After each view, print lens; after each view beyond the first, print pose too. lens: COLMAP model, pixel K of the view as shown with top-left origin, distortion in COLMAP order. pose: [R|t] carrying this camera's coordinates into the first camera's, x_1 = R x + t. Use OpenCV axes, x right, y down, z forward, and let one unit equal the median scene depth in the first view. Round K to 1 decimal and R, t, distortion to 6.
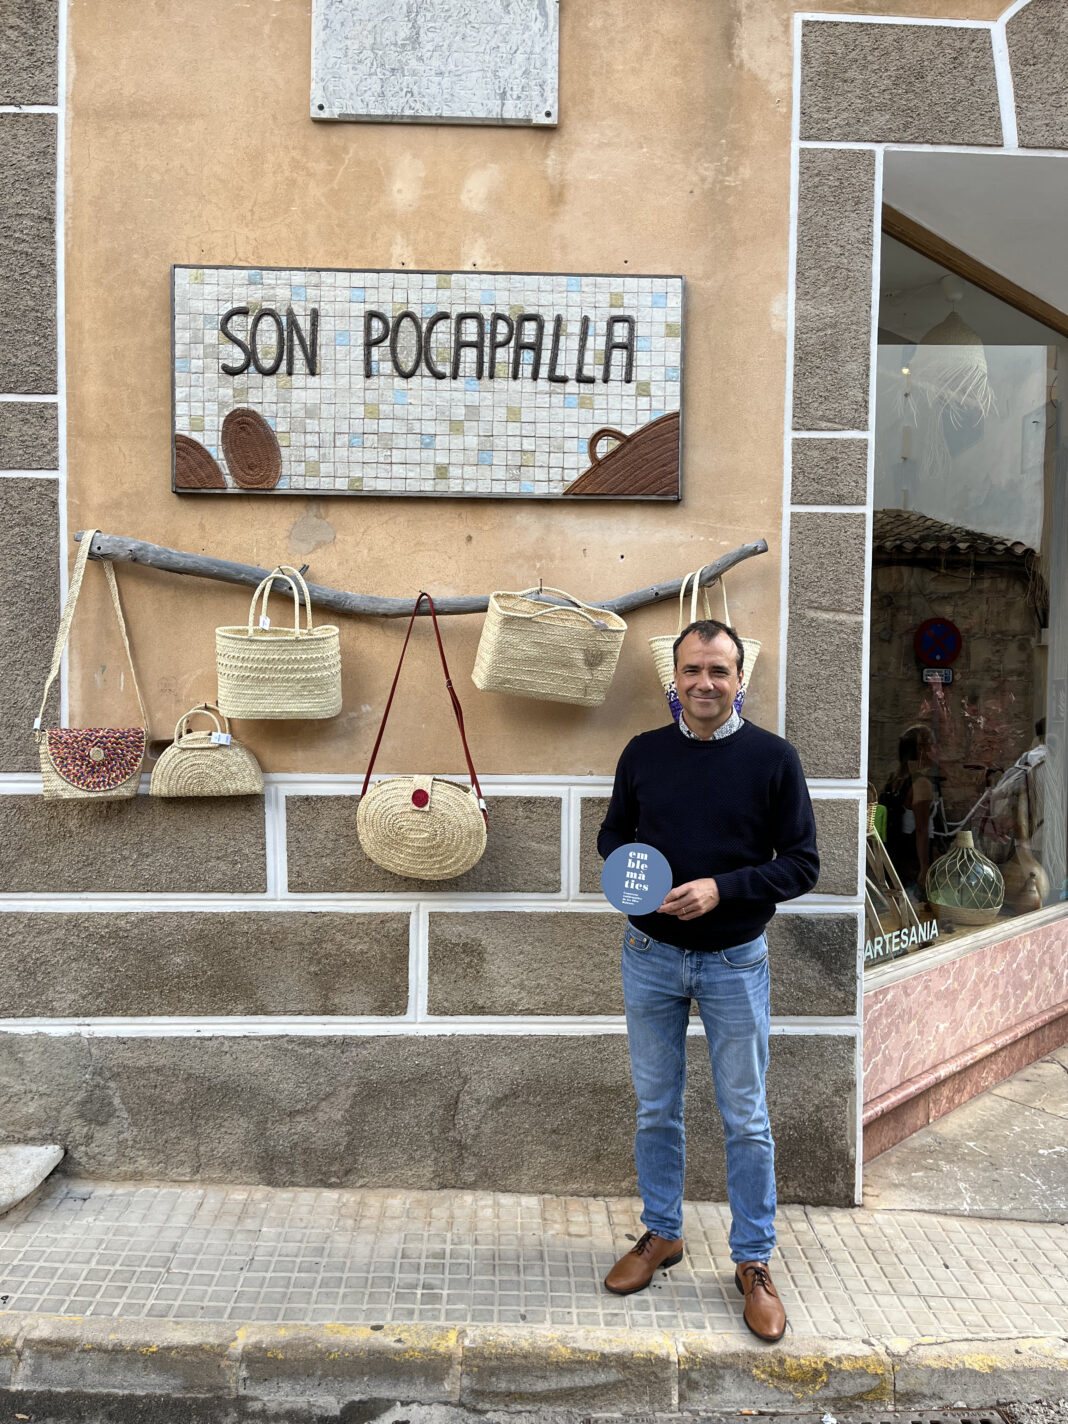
lens RADIAL K [[1085.9, 0, 534.6], [0, 1085.9, 710.2], [0, 0, 1]] dist [0.009320, -0.003747]
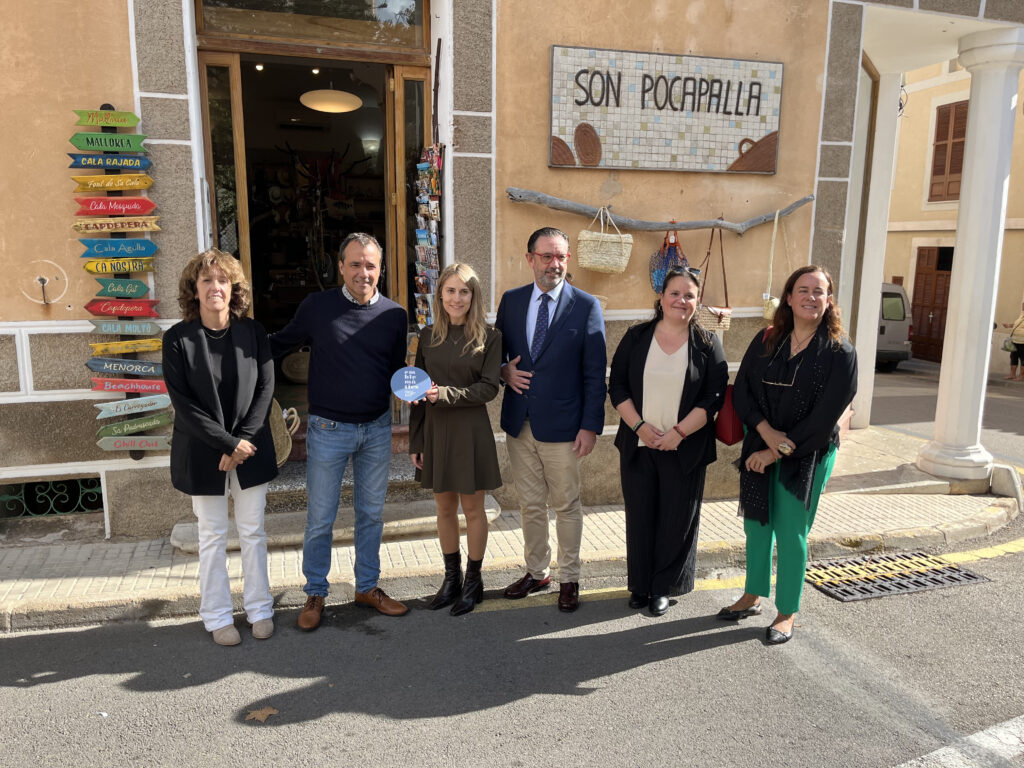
lens RADIAL K [[780.9, 0, 510.7], [0, 780.9, 384.9], [0, 0, 1]] dist [0.009320, -0.003747]
pose [[0.966041, -0.051507, 0.253204, -0.773699], [0.013412, 0.988605, 0.149933, -0.024279], [-0.258041, -0.141446, 0.955724, -0.376639]]
